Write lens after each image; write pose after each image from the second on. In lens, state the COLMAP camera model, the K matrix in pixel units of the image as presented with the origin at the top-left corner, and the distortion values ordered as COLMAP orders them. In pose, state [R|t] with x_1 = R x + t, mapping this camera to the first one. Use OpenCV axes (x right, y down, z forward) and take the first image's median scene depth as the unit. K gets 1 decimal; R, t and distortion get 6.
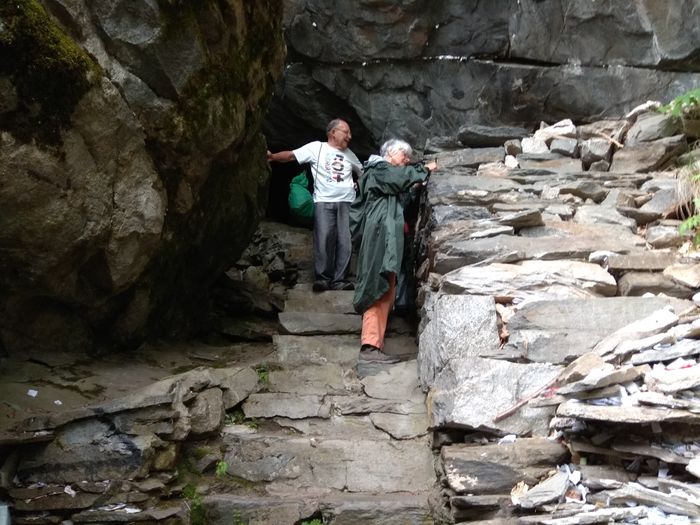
lens RADIAL K [[532.1, 0, 349.9], [0, 532.1, 264.9], [0, 0, 1]] dist [0.106065, -0.163591]
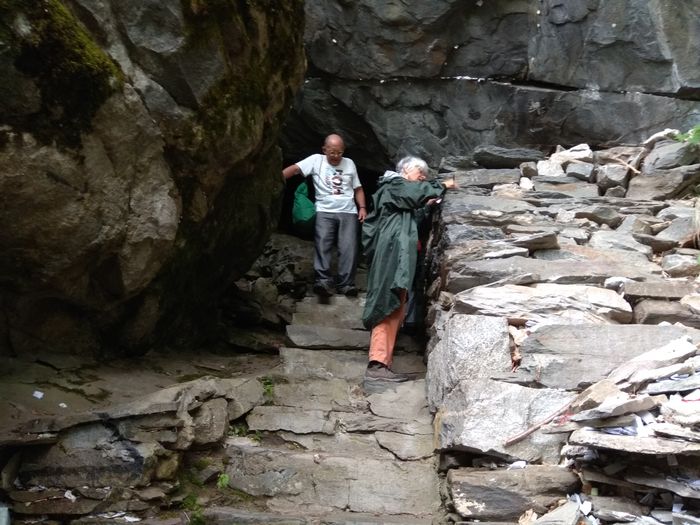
lens RADIAL K [[532.1, 0, 349.9], [0, 532.1, 264.9], [0, 0, 1]] dist [0.106065, -0.163591]
pose [[0.998969, 0.042869, -0.014965, -0.007574], [-0.043278, 0.998665, -0.028192, 0.001251], [0.013737, 0.028811, 0.999490, 0.005008]]
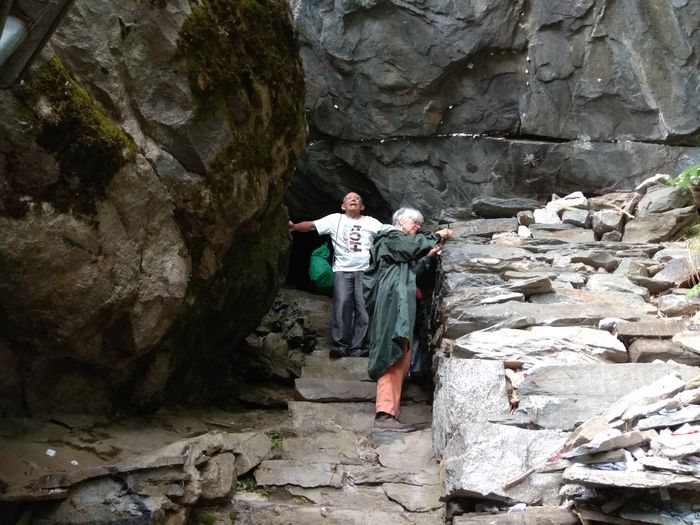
lens RADIAL K [[532.1, 0, 349.9], [0, 532.1, 264.9], [0, 0, 1]] dist [0.106065, -0.163591]
pose [[0.999000, 0.005203, -0.044410, 0.019492], [-0.010923, 0.991512, -0.129552, 0.010692], [0.043359, 0.129908, 0.990578, -0.030408]]
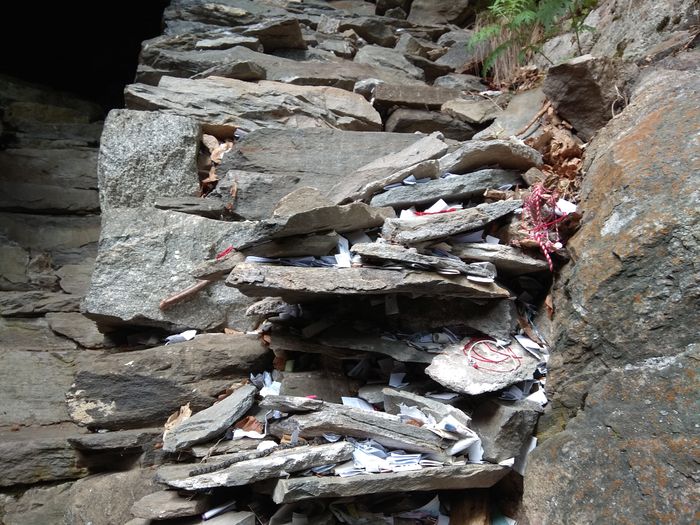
lens RADIAL K [[538.3, 0, 350.0], [0, 538.3, 262.5], [0, 0, 1]] dist [0.107456, -0.168103]
pose [[0.946576, 0.017691, 0.321996, 0.185013], [-0.066643, 0.987671, 0.141647, 0.096008], [-0.315521, -0.155538, 0.936085, 0.259600]]
